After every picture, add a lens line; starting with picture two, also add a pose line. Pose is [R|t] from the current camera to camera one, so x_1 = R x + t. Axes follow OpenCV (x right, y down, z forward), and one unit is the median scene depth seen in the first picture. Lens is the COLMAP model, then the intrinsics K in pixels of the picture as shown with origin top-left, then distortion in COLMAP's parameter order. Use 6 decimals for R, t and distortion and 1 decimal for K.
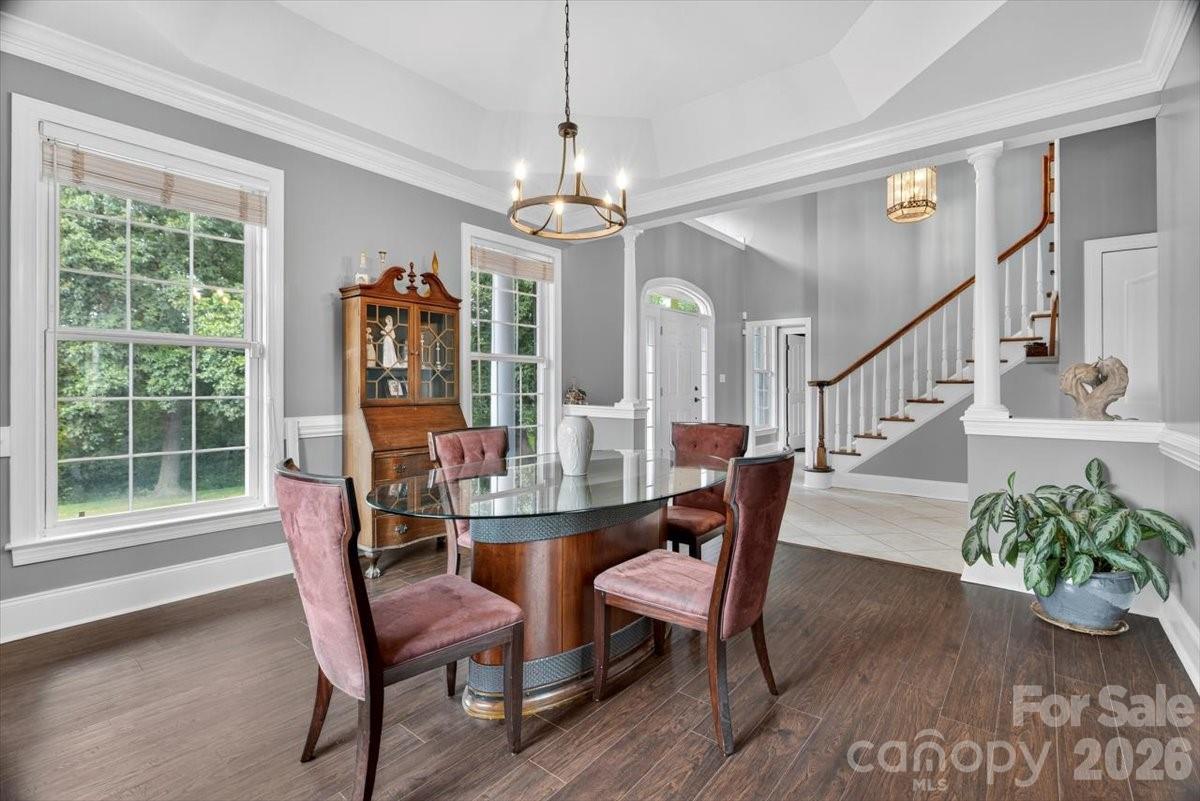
lens RADIAL K [[548.1, 0, 623.7], [0, 548.1, 385.5], [0, 0, 1]] dist [0.035885, 0.000011]
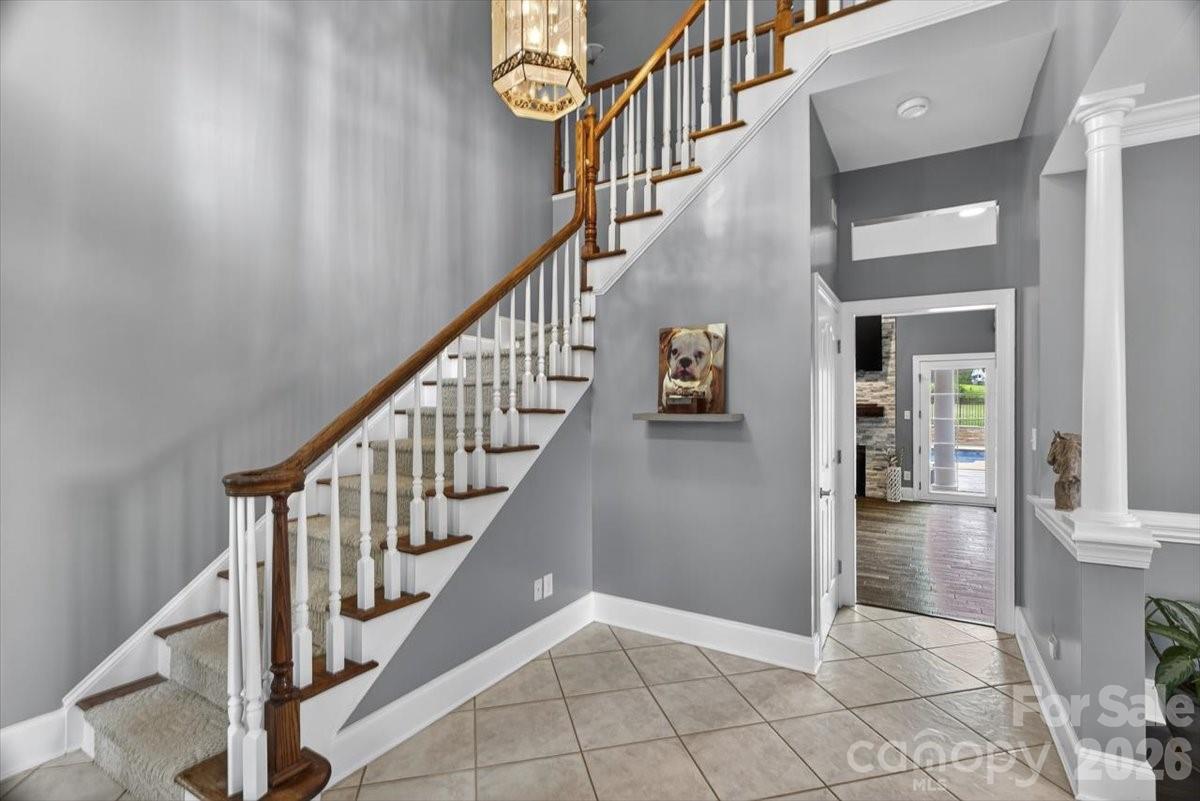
lens RADIAL K [[532.8, 0, 605.9], [0, 532.8, 408.2], [0, 0, 1]] dist [-0.000418, 0.000014]
pose [[-0.100867, -0.006239, 0.994880, 0.065729], [-0.003442, 0.999977, 0.005922, -0.045122], [-0.994894, -0.002827, -0.100886, 0.887541]]
